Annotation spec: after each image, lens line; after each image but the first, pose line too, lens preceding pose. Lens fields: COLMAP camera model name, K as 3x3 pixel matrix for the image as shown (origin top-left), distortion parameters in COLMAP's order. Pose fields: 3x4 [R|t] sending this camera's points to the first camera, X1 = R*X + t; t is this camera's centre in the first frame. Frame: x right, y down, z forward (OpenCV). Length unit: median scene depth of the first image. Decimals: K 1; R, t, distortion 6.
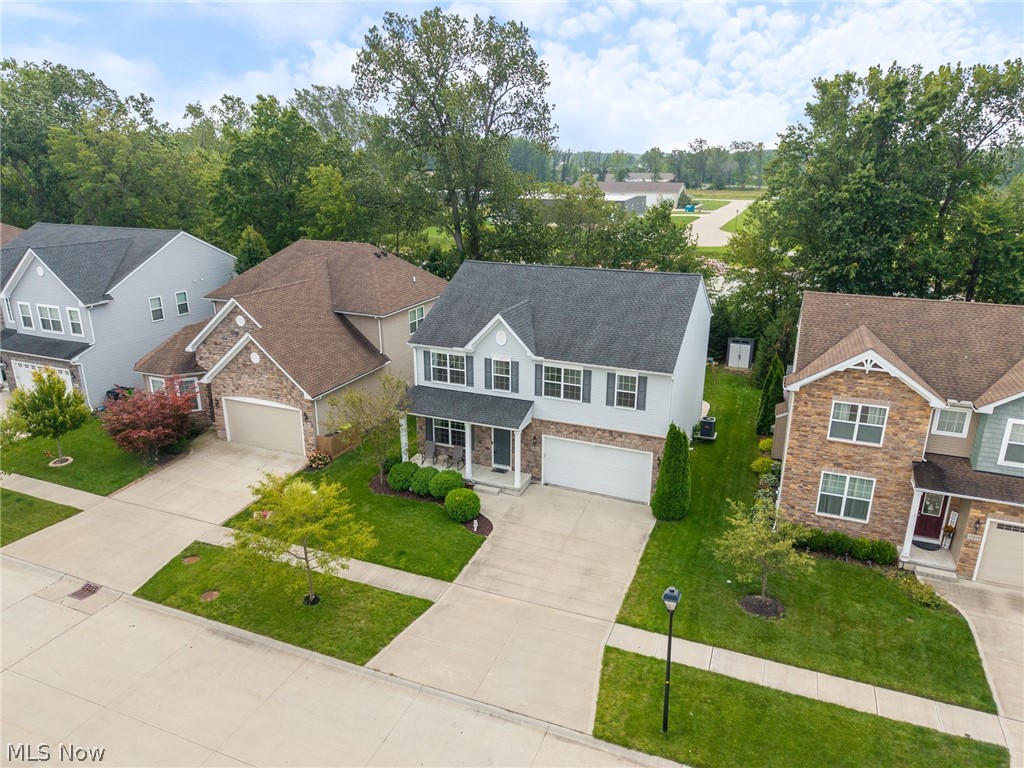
lens RADIAL K [[678.1, 0, 524.1], [0, 678.1, 380.6], [0, 0, 1]] dist [0.083693, -0.075291]
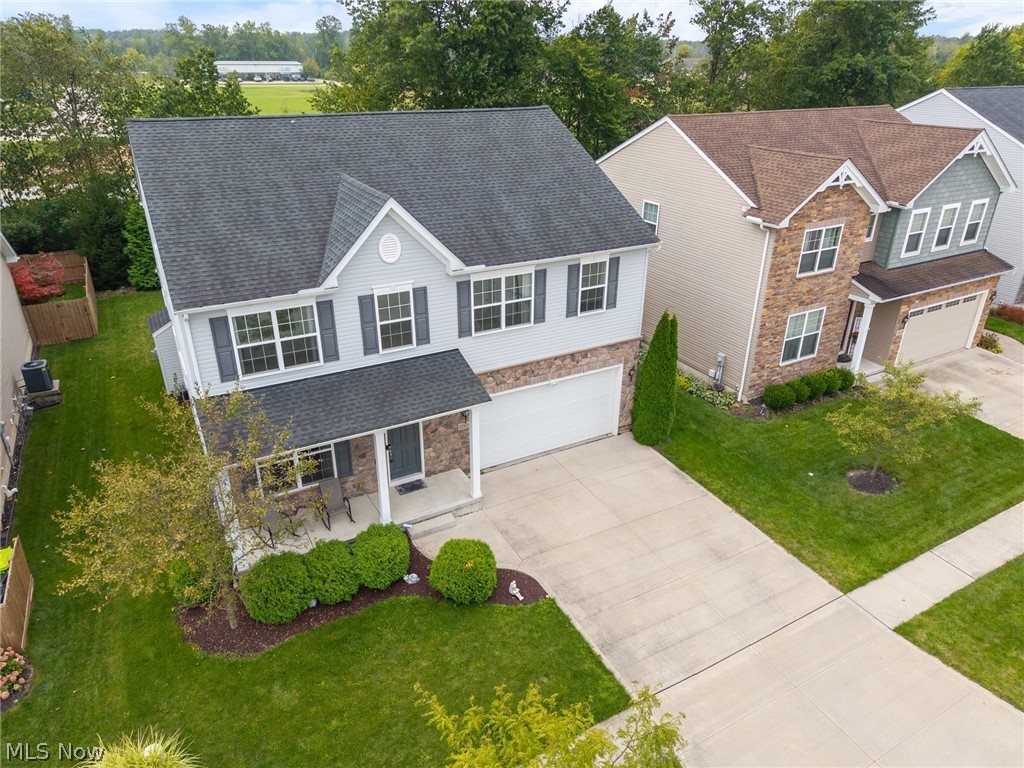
lens RADIAL K [[678.1, 0, 524.1], [0, 678.1, 380.6], [0, 0, 1]] dist [0.083693, -0.075291]
pose [[0.624886, -0.333985, 0.705671, -0.370836], [0.234148, 0.942441, 0.238703, -0.068861], [-0.744777, 0.016069, 0.667120, 0.584747]]
